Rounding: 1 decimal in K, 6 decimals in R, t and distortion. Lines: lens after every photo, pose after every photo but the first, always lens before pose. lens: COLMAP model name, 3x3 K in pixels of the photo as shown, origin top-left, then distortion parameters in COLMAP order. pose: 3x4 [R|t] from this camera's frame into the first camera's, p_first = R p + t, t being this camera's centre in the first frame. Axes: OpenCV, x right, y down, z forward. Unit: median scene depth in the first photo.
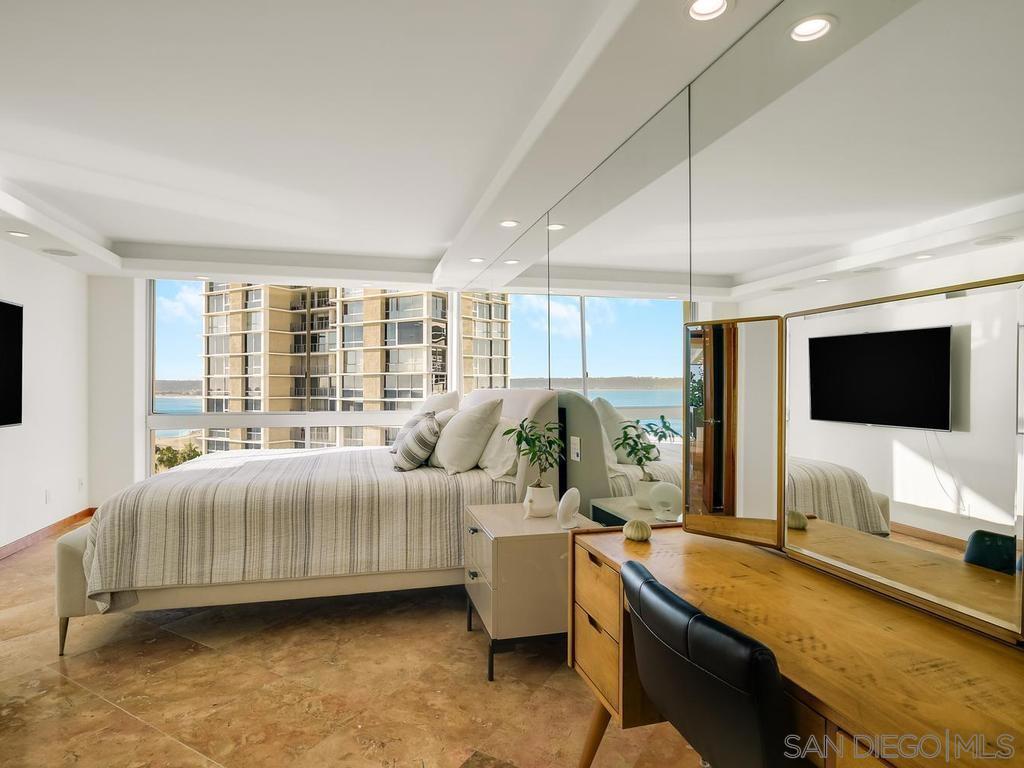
lens RADIAL K [[573.8, 0, 509.3], [0, 573.8, 386.0], [0, 0, 1]] dist [-0.020133, -0.002738]
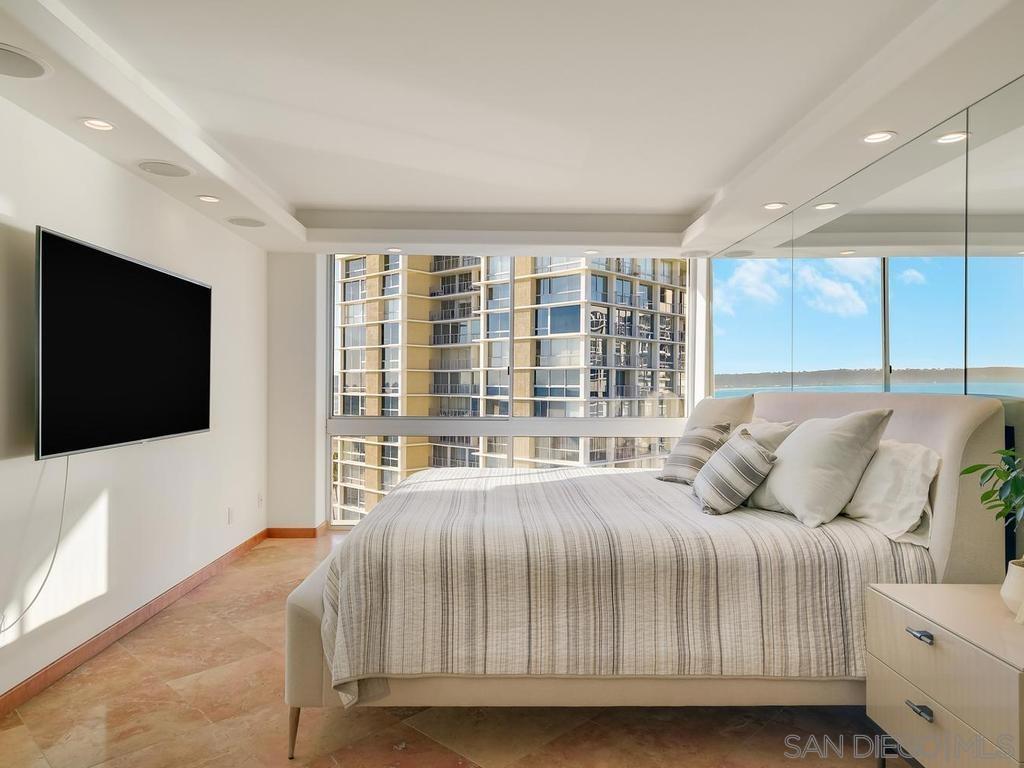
lens RADIAL K [[680.4, 0, 508.2], [0, 680.4, 387.7], [0, 0, 1]] dist [-0.006990, -0.001567]
pose [[0.970278, 0.007041, -0.241890, -0.160269], [-0.005274, 0.999954, 0.007950, -0.003743], [0.241935, -0.006438, 0.970271, 0.112477]]
